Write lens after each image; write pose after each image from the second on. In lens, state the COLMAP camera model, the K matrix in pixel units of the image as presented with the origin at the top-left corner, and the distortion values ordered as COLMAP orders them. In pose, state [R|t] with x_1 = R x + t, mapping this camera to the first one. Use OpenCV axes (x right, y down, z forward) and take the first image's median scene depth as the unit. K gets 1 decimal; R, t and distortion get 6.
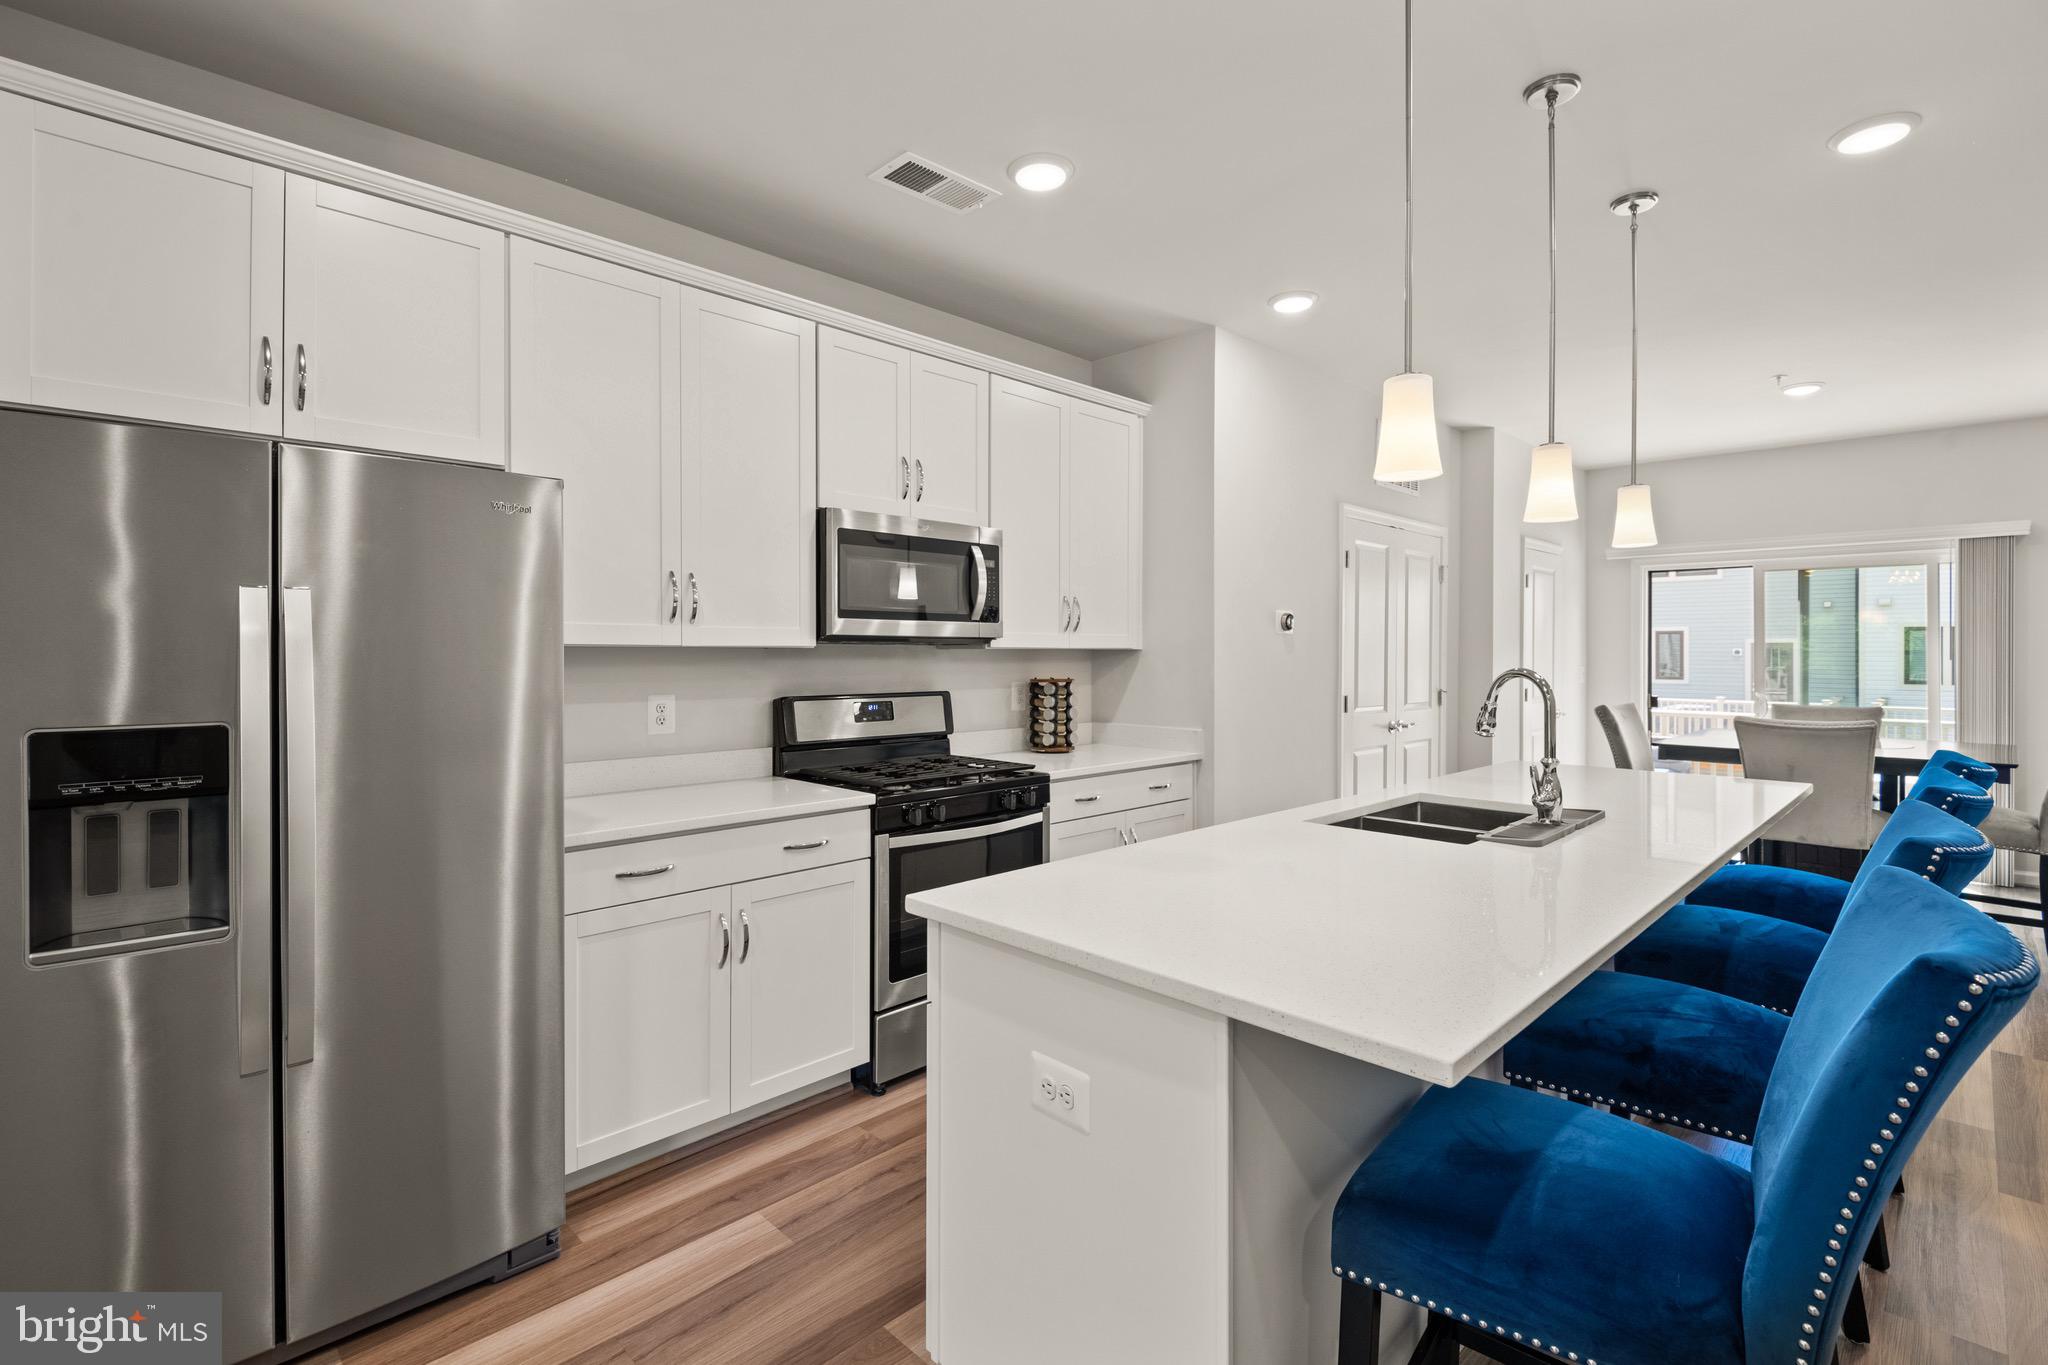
lens RADIAL K [[932.9, 0, 1020.5], [0, 932.9, 657.9], [0, 0, 1]] dist [0.017560, -0.015072]
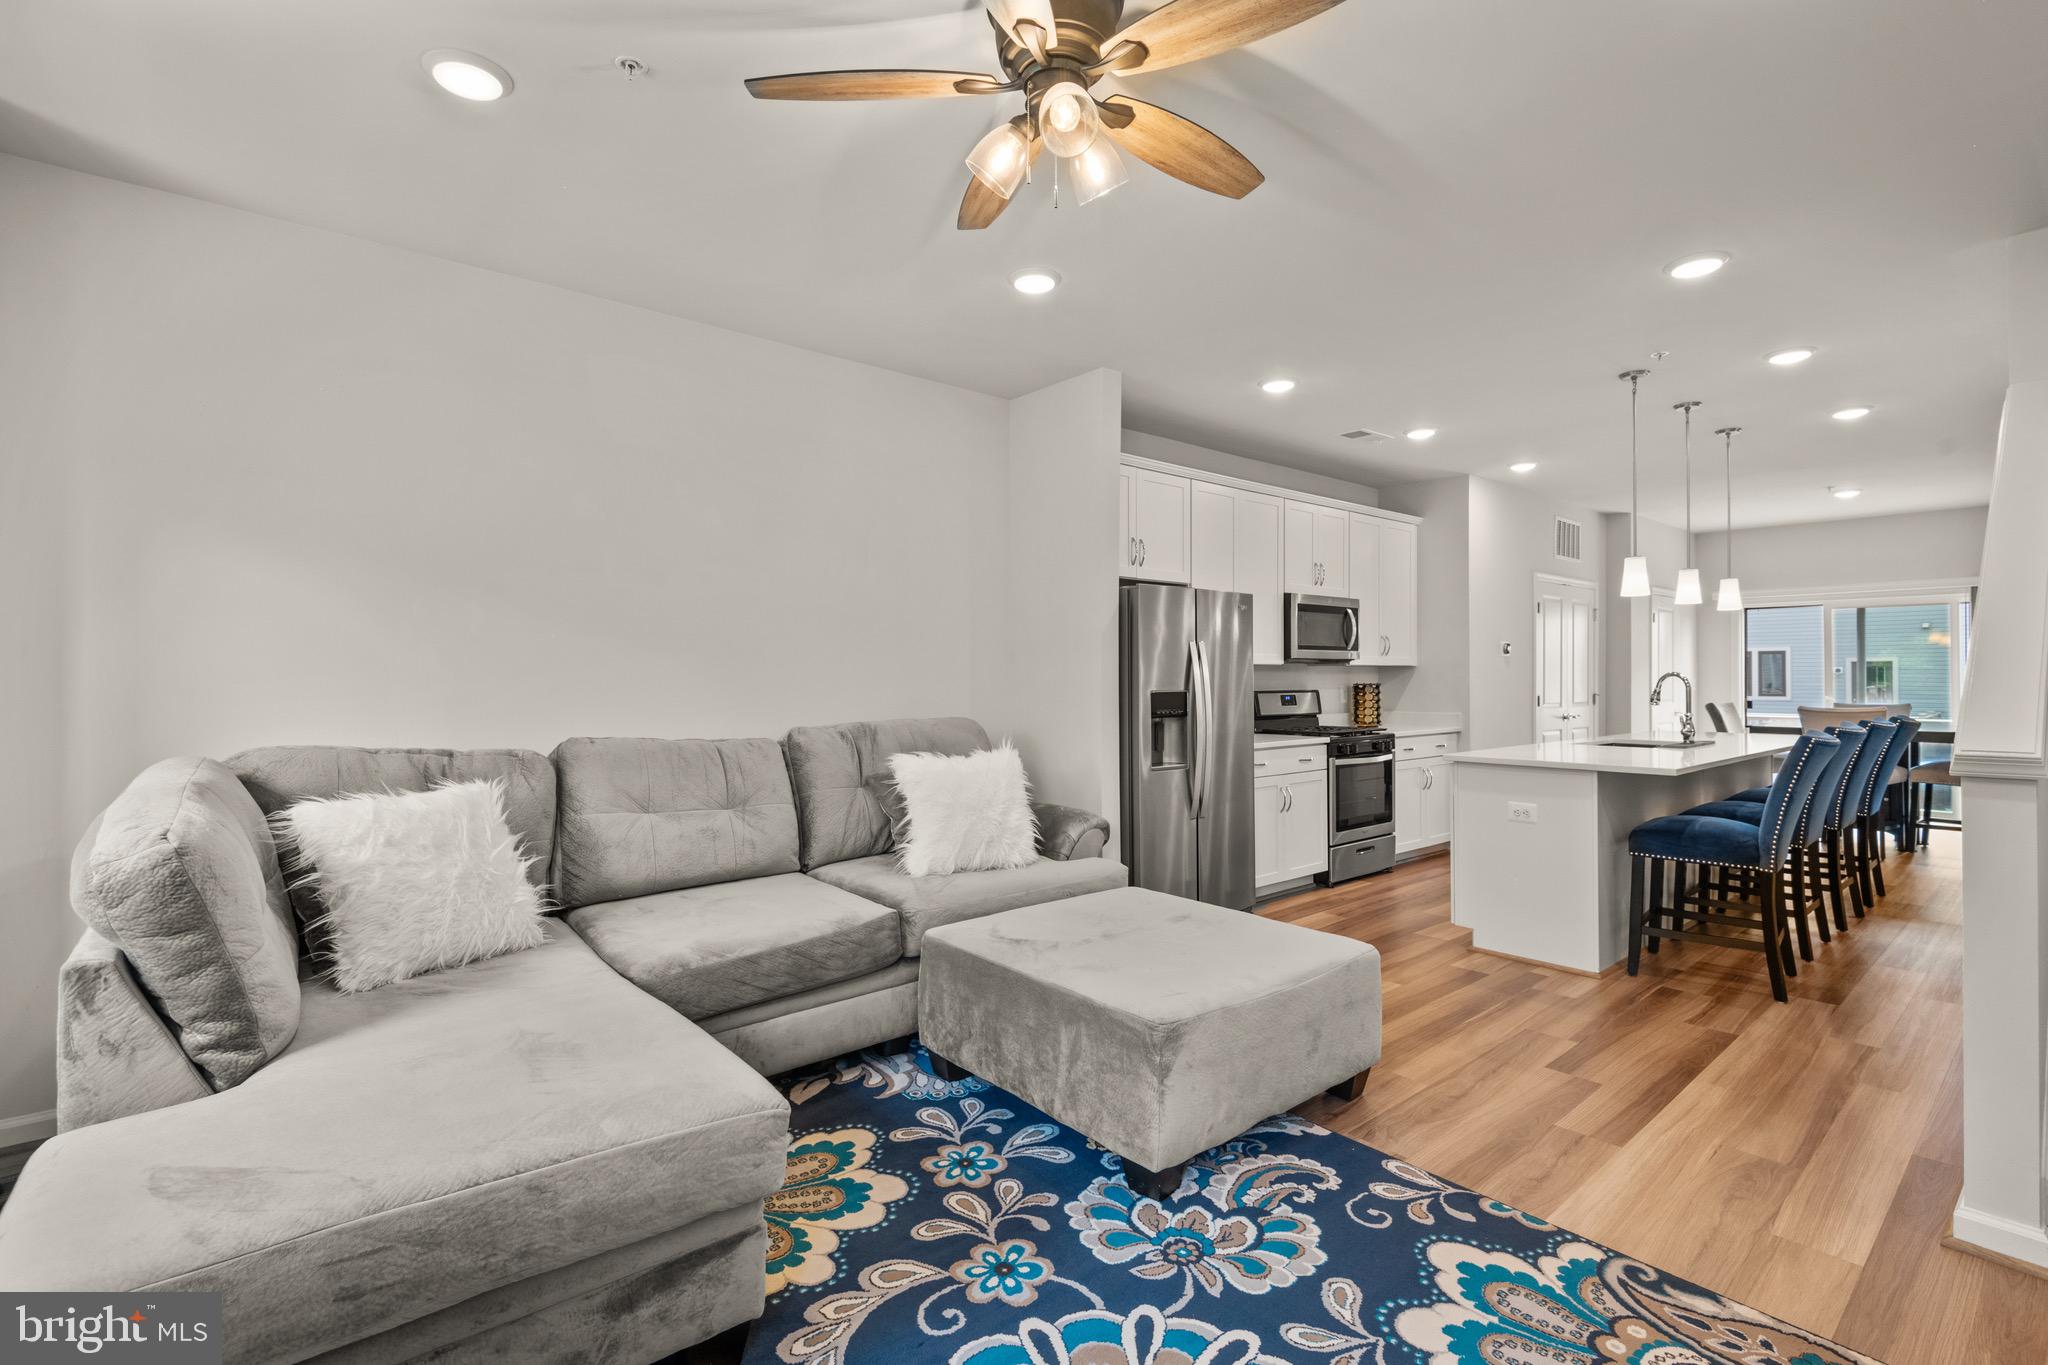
lens RADIAL K [[932.9, 0, 1018.1], [0, 932.9, 677.1], [0, 0, 1]] dist [0.017560, -0.015072]
pose [[0.997115, -0.004395, -0.075777, -0.560233], [0.004008, 0.999978, -0.005267, 0.020397], [0.075798, 0.004948, 0.997111, -0.877725]]
